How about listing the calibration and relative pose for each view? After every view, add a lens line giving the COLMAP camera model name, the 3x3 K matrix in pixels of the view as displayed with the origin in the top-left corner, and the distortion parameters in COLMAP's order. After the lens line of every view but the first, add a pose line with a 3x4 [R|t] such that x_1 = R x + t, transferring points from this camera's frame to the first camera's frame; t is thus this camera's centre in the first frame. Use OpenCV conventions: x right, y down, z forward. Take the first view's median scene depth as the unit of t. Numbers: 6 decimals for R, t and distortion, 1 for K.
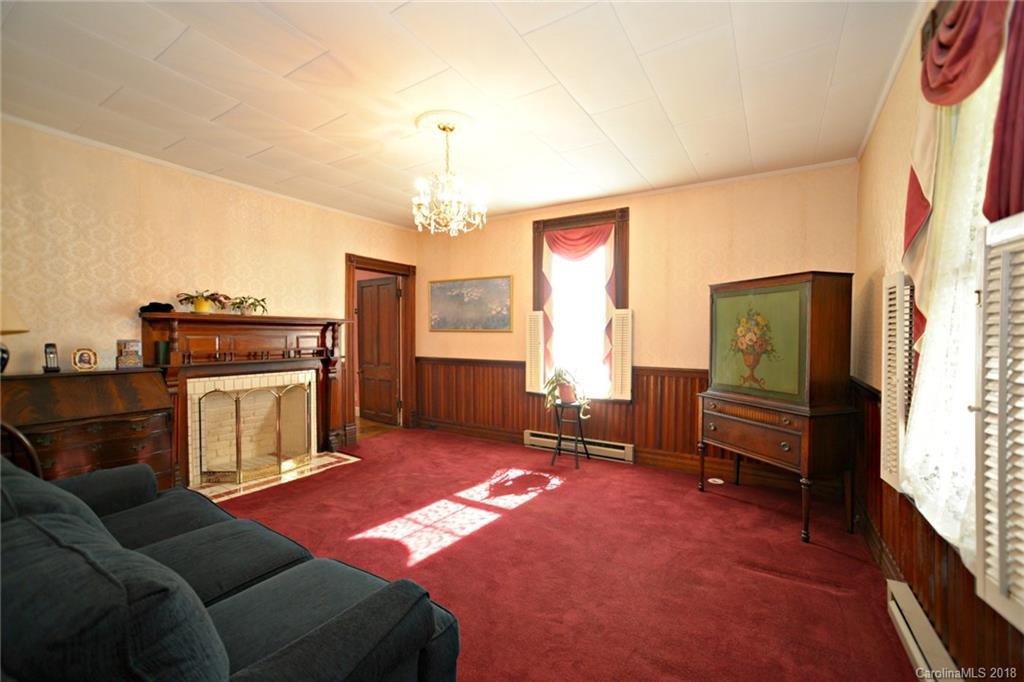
lens RADIAL K [[433.3, 0, 505.3], [0, 433.3, 343.7], [0, 0, 1]] dist [-0.010367, 0.001154]
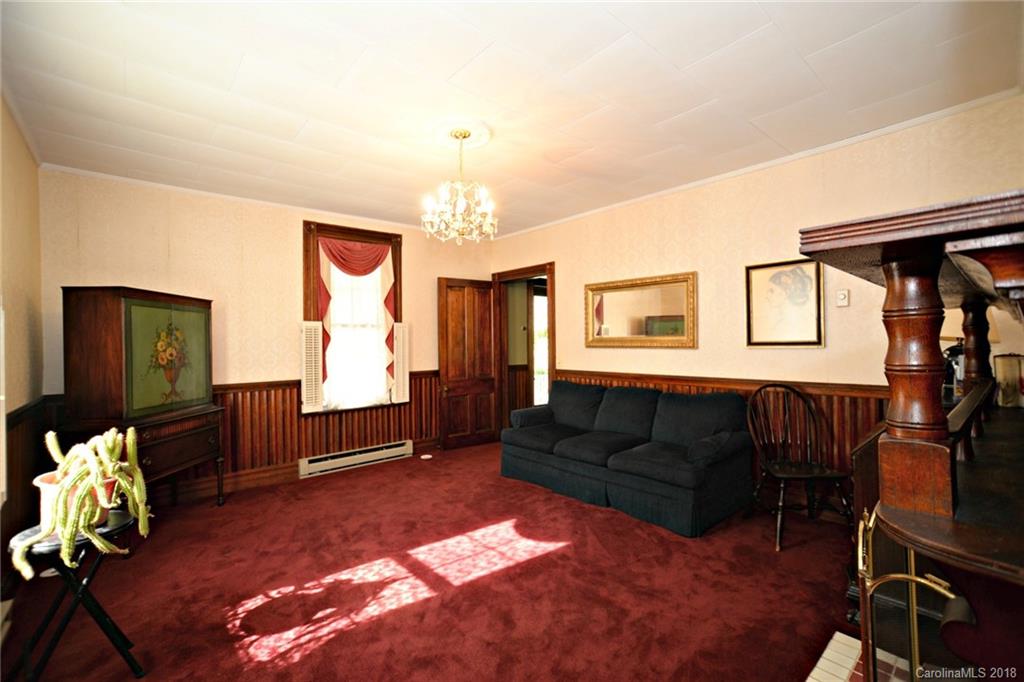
lens RADIAL K [[433.3, 0, 511.6], [0, 433.3, 342.7], [0, 0, 1]] dist [-0.010367, 0.001154]
pose [[-0.960137, 0.024405, 0.278462, -0.457342], [0.028860, 0.999513, 0.011909, -0.025748], [-0.278036, 0.019471, -0.960373, 1.749165]]
